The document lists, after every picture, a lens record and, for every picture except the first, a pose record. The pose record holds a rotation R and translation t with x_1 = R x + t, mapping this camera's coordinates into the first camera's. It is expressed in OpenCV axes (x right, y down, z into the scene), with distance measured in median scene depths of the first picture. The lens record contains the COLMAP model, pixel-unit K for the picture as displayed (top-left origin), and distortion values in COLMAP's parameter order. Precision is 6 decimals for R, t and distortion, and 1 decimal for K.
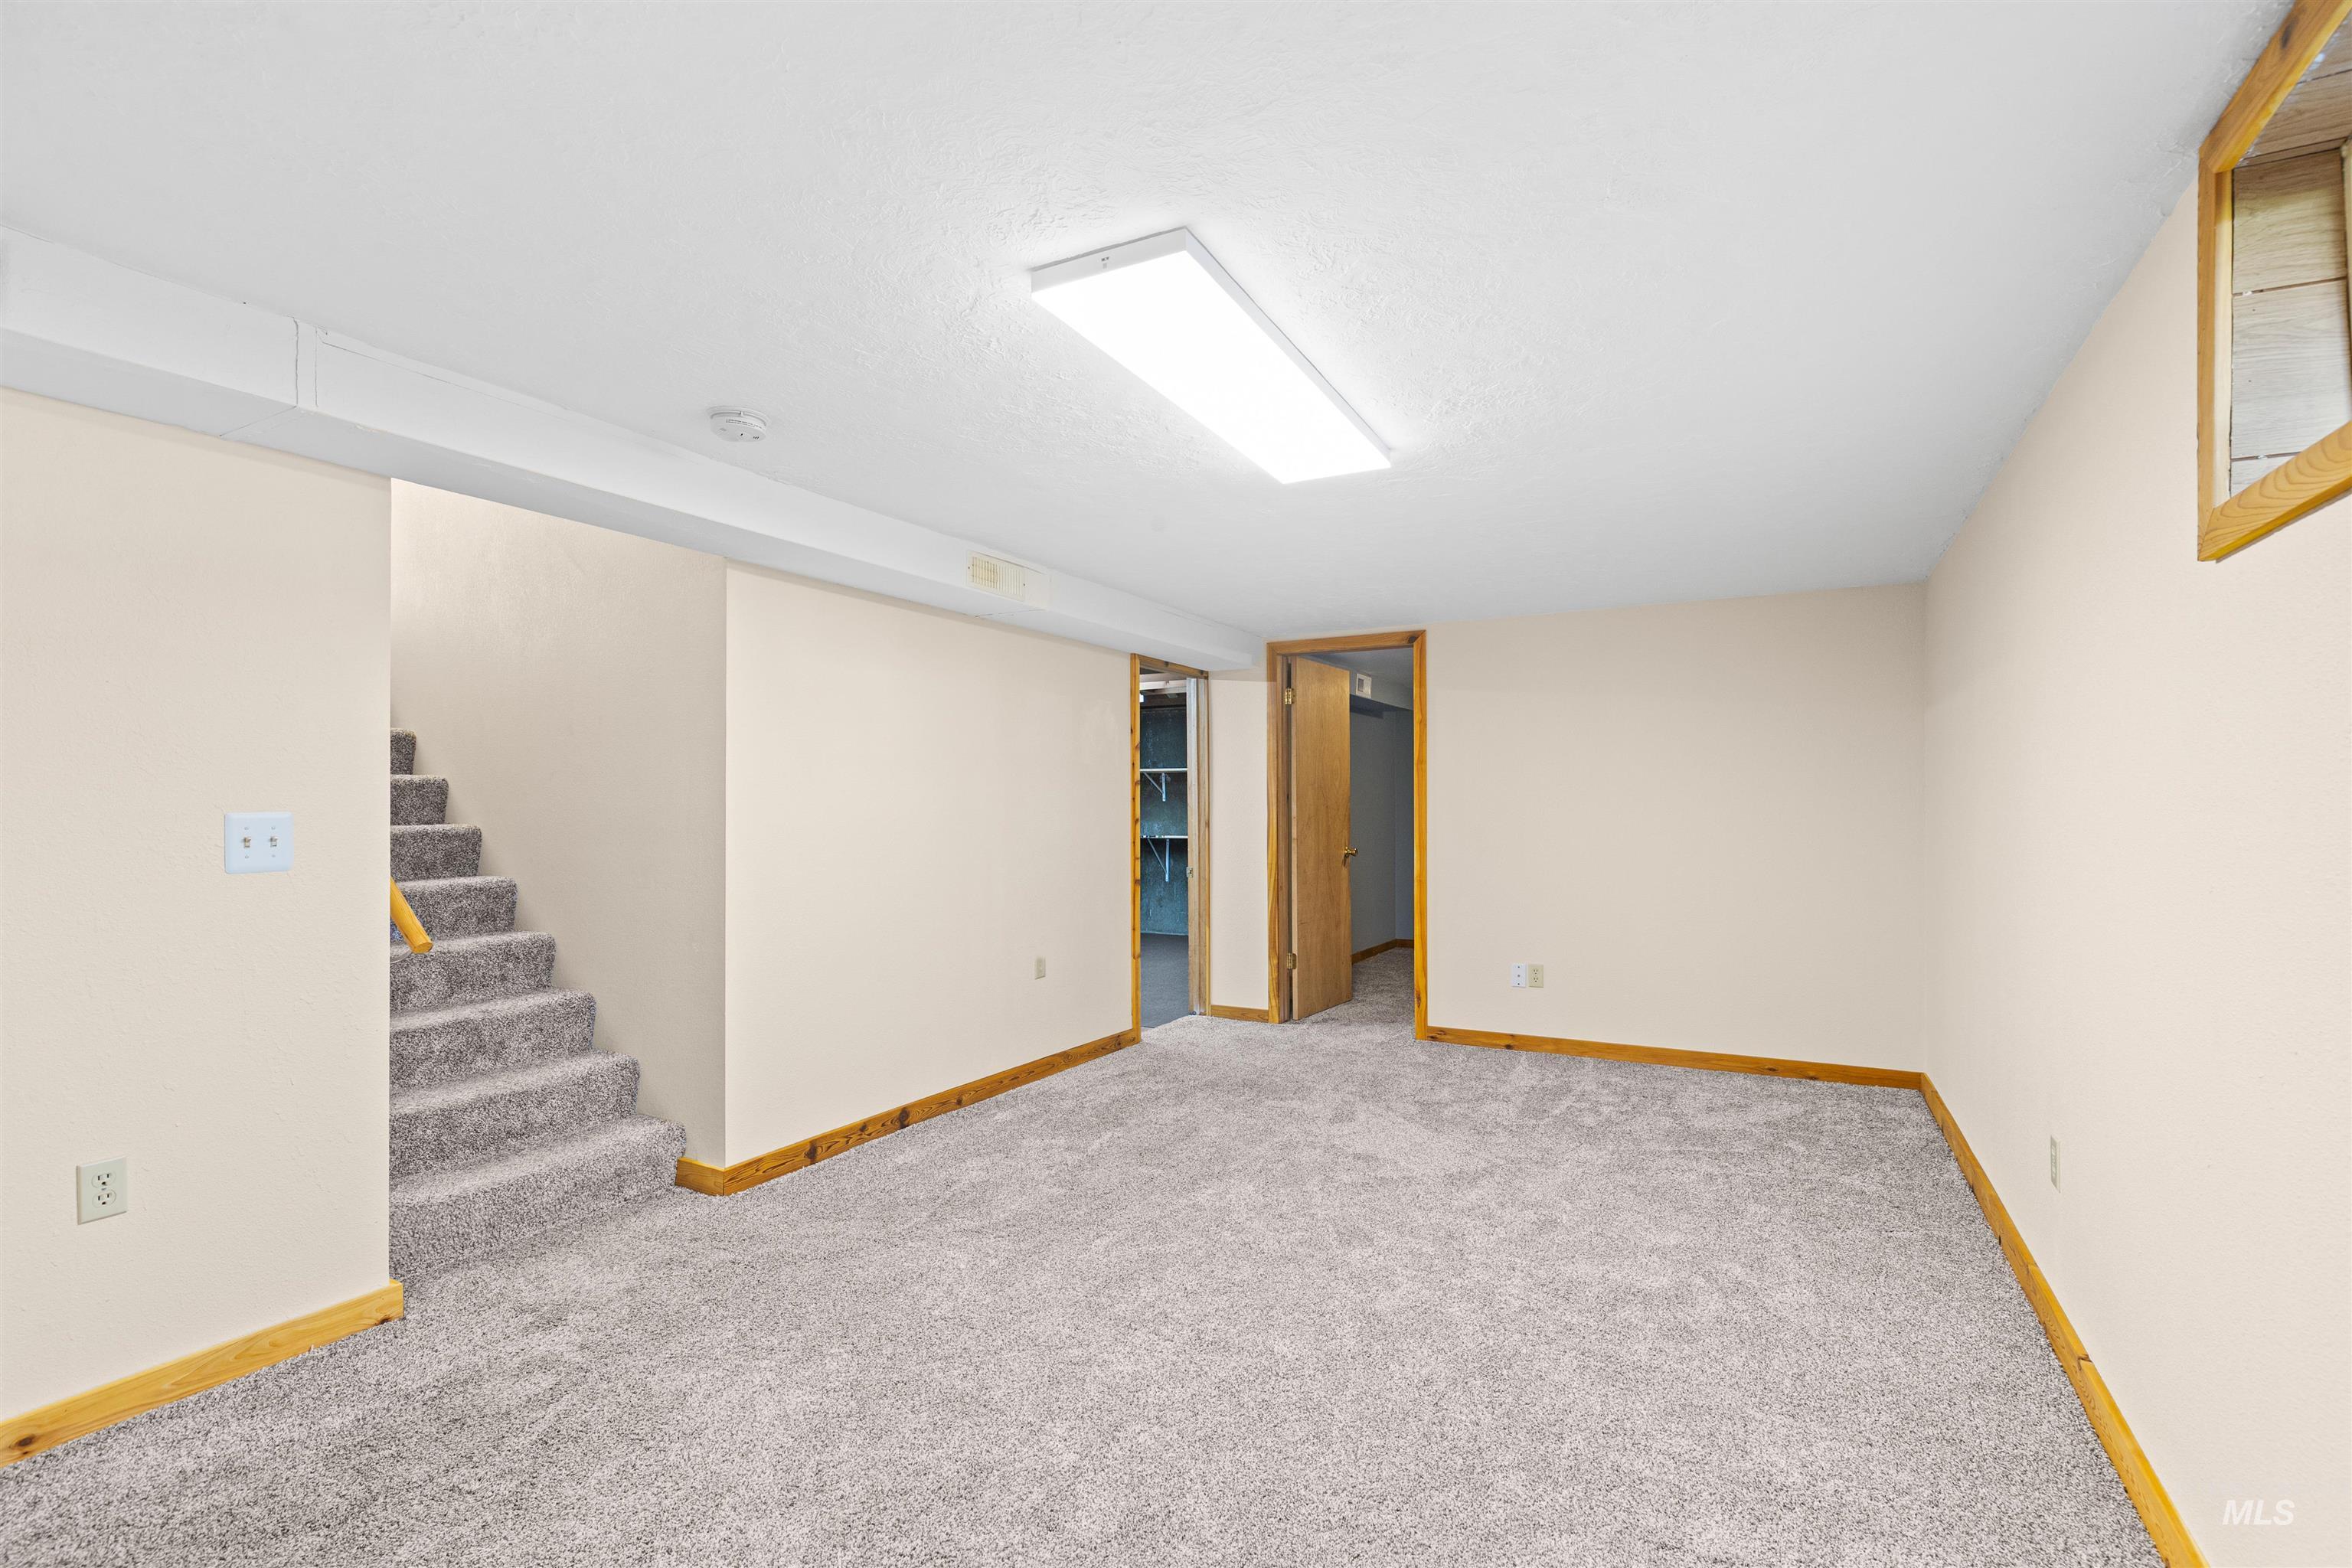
lens RADIAL K [[1077.1, 0, 1184.0], [0, 1077.1, 803.8], [0, 0, 1]] dist [-0.003957, 0.003007]
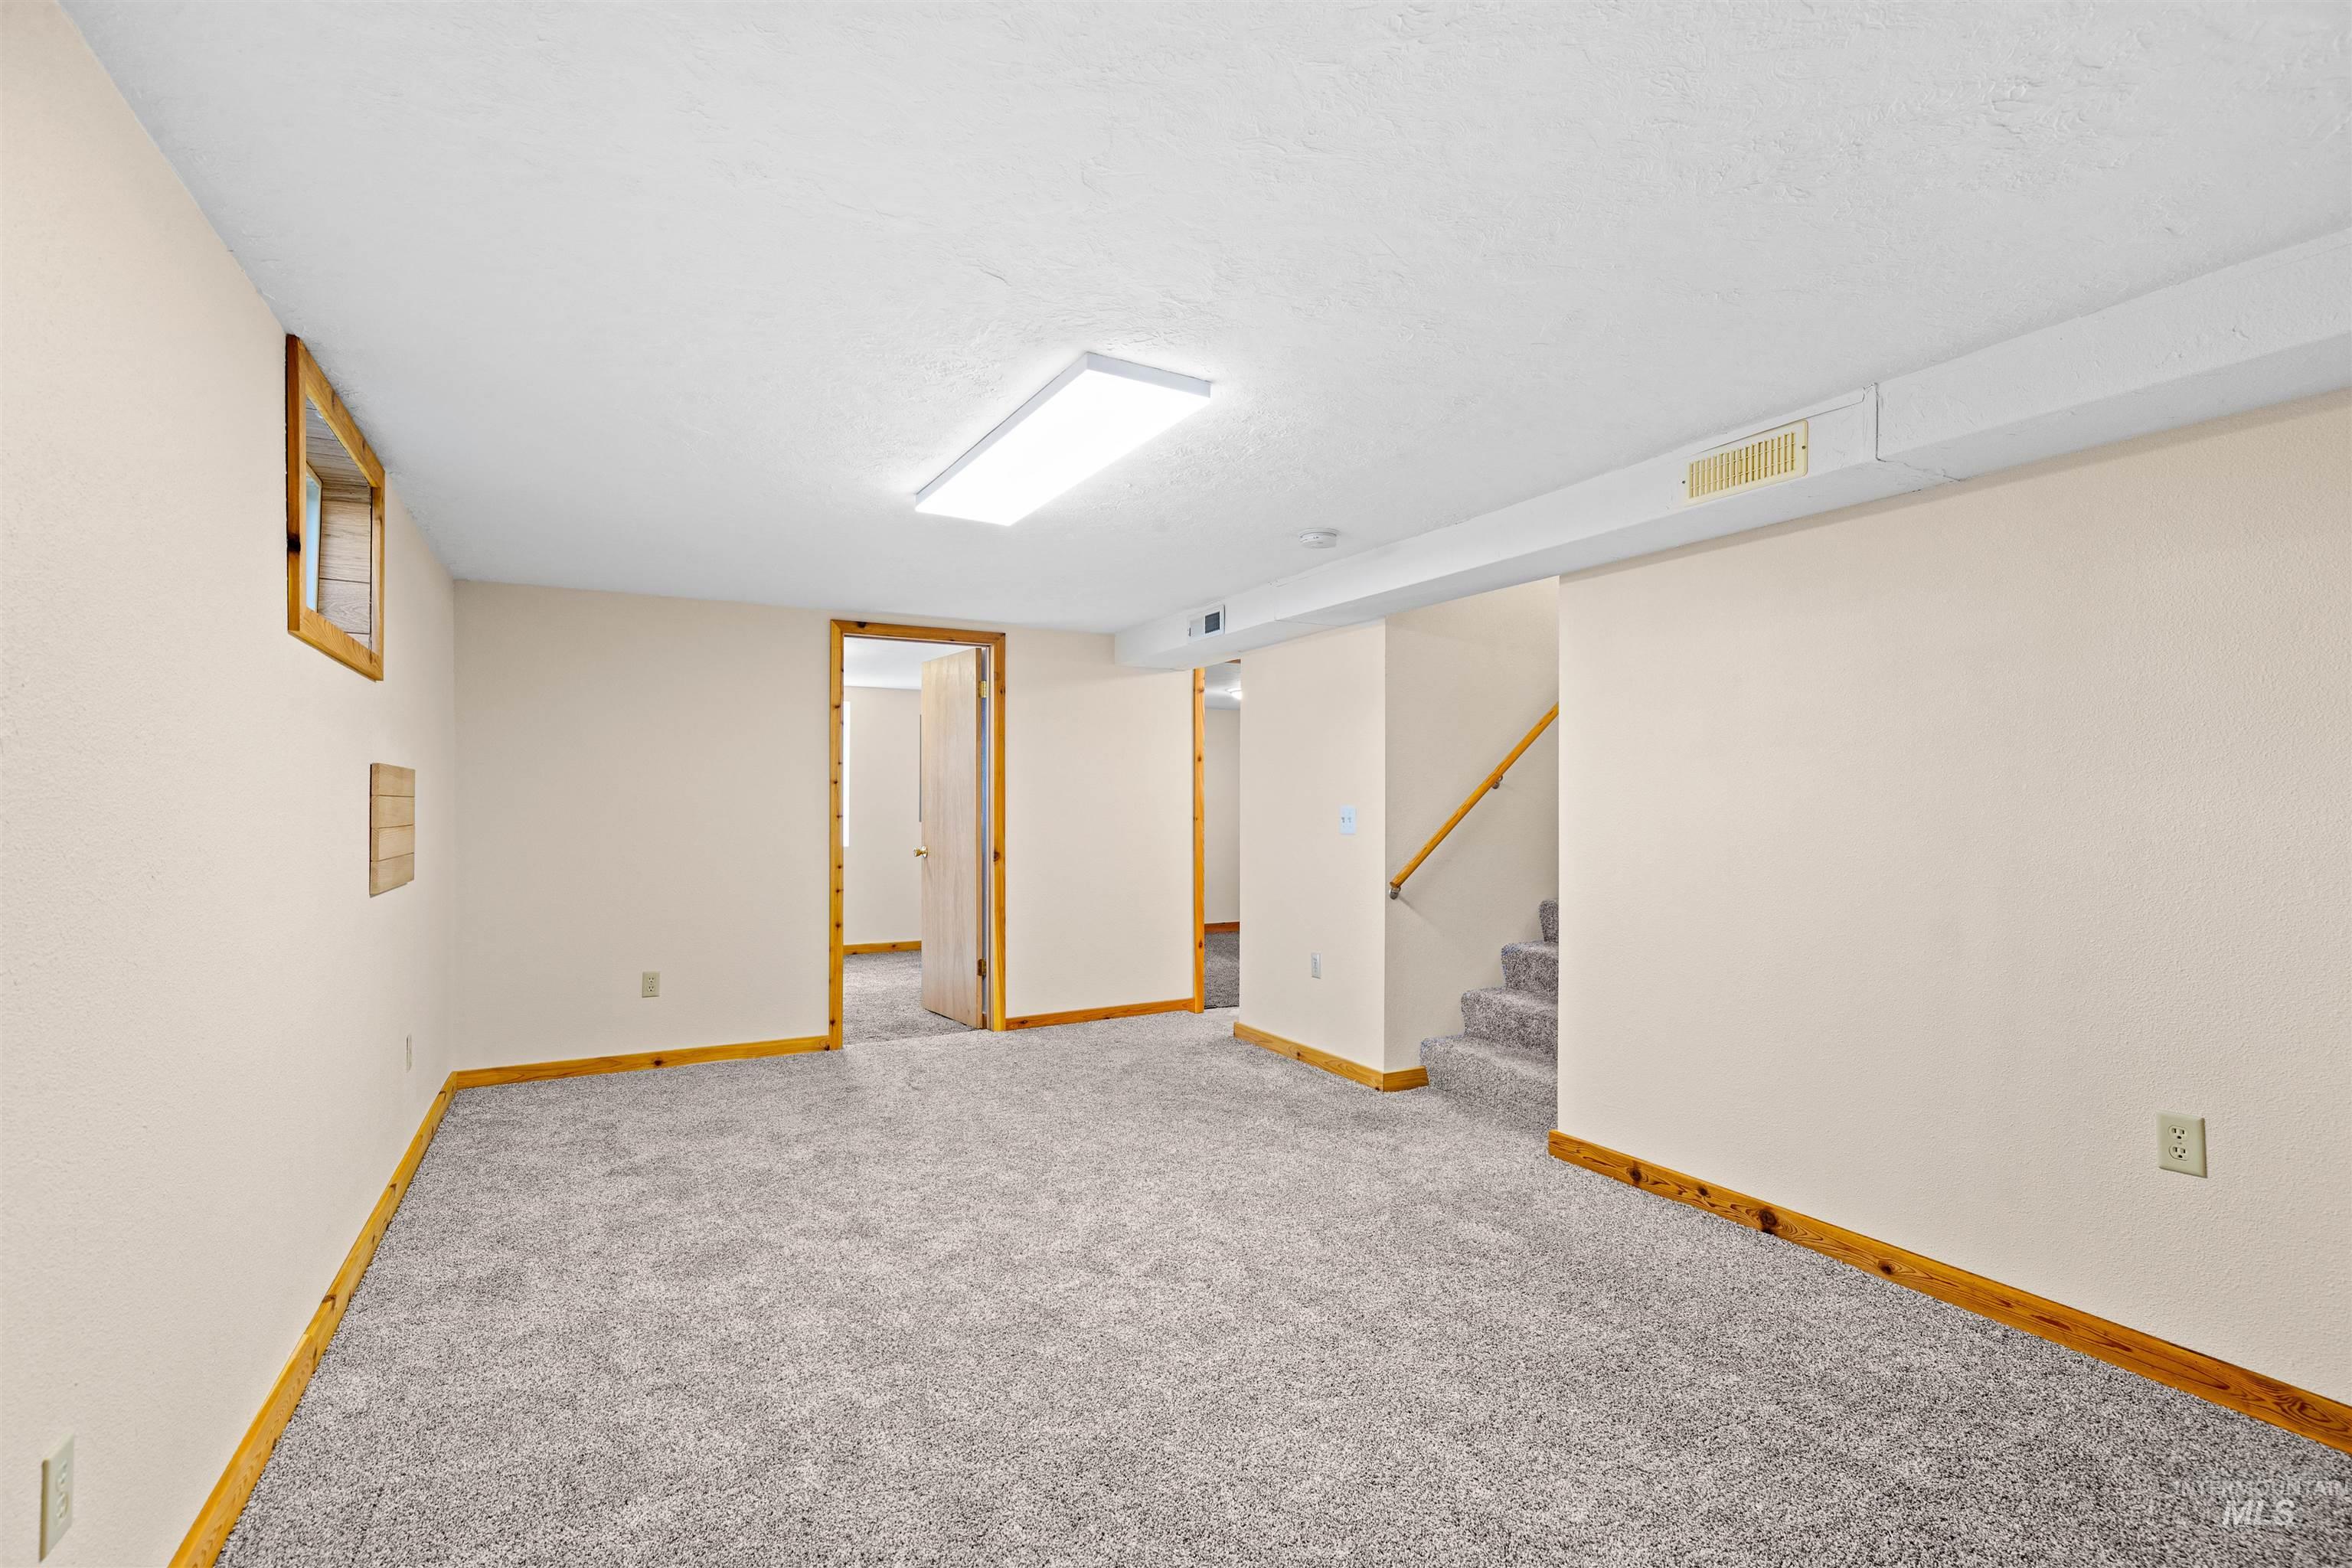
lens RADIAL K [[1077.1, 0, 1184.0], [0, 1077.1, 803.8], [0, 0, 1]] dist [-0.003957, 0.003007]
pose [[-0.541214, 0.012638, -0.840790, 0.617990], [0.013328, 0.999890, 0.006450, -0.008424], [0.840779, -0.007715, -0.541323, 1.126452]]
